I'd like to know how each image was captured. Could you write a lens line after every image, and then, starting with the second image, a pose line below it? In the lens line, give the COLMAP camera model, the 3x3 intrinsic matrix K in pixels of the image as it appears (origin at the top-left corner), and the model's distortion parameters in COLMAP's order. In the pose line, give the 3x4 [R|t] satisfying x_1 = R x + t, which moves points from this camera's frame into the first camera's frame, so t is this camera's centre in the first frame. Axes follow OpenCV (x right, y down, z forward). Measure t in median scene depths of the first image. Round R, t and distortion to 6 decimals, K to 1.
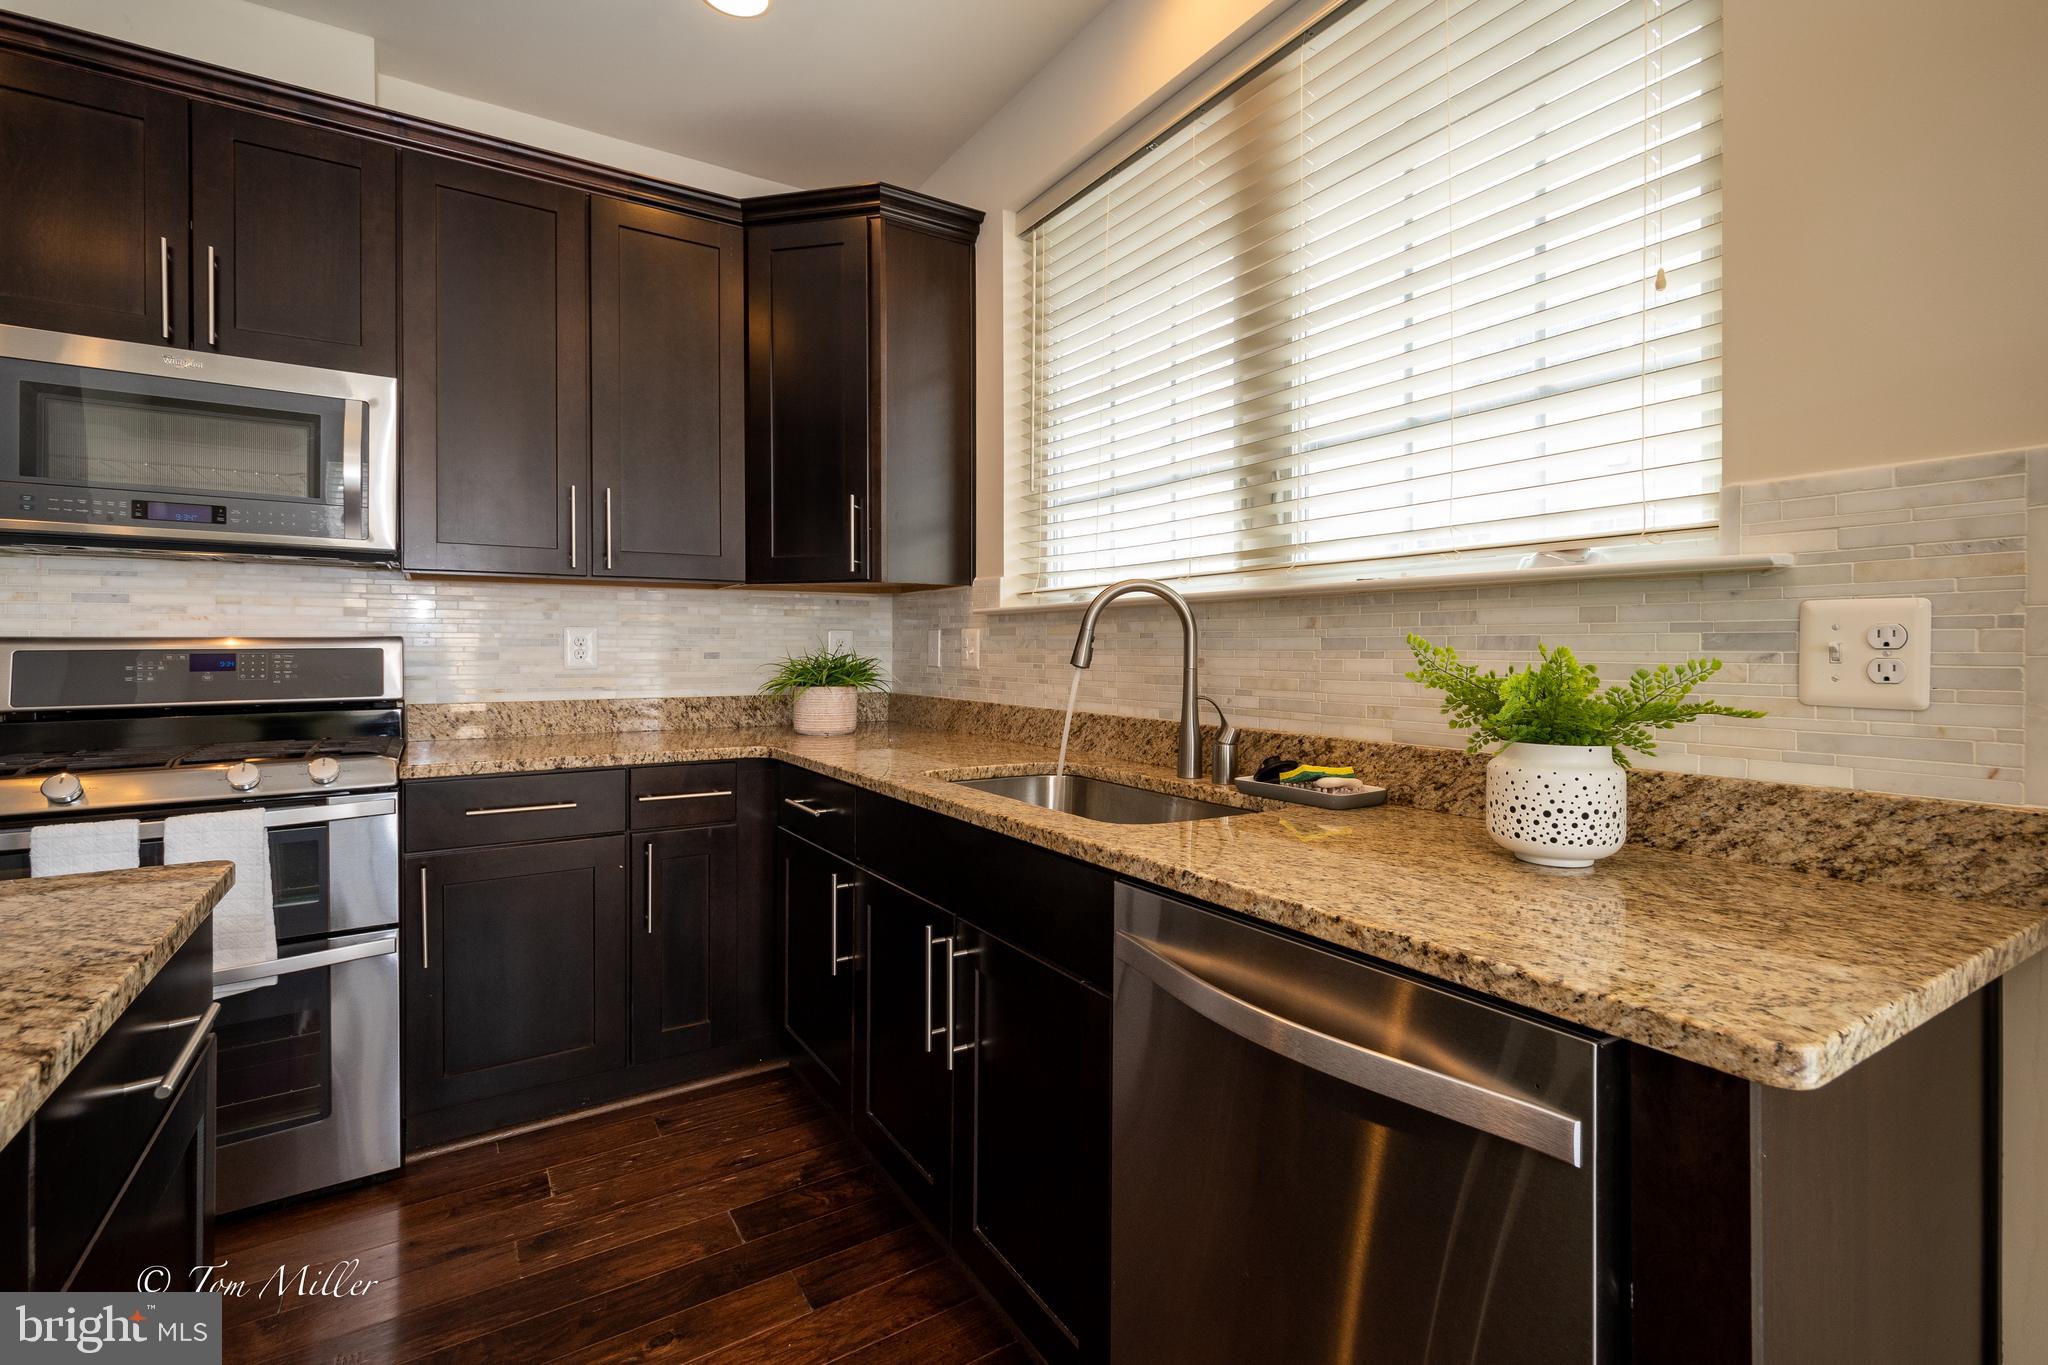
lens RADIAL K [[908.5, 0, 1063.8], [0, 908.5, 647.3], [0, 0, 1]] dist [0.001926, -0.000301]
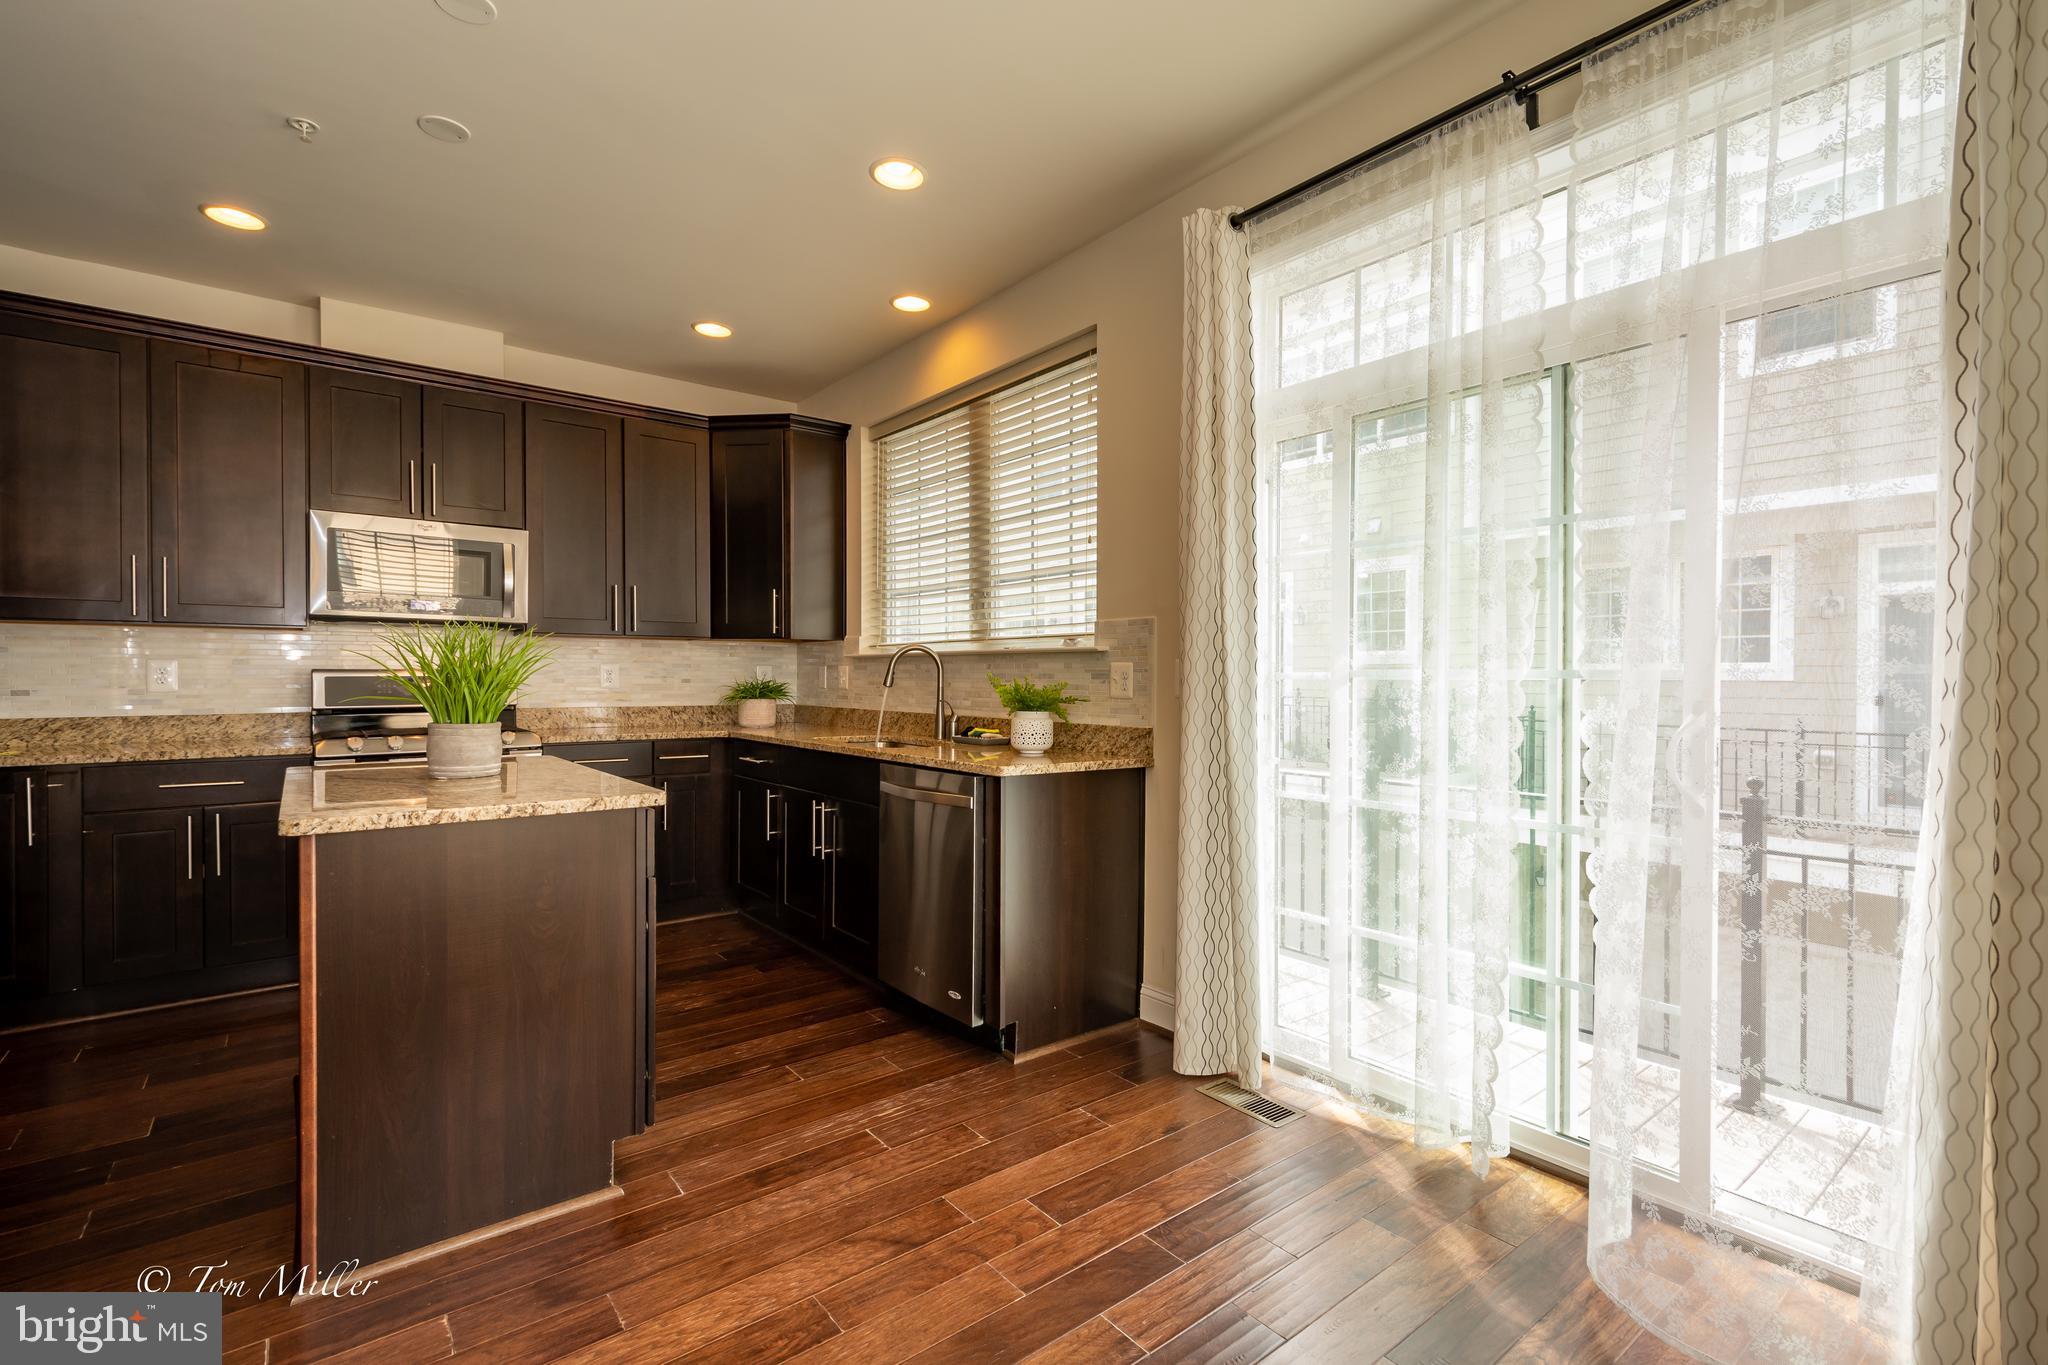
lens RADIAL K [[908.5, 0, 1013.9], [0, 908.5, 686.2], [0, 0, 1]] dist [0.001926, -0.000301]
pose [[0.998782, 0.004647, 0.049126, 0.184134], [-0.005145, 0.999937, 0.010008, -0.001220], [-0.049076, -0.010248, 0.998742, -0.996255]]
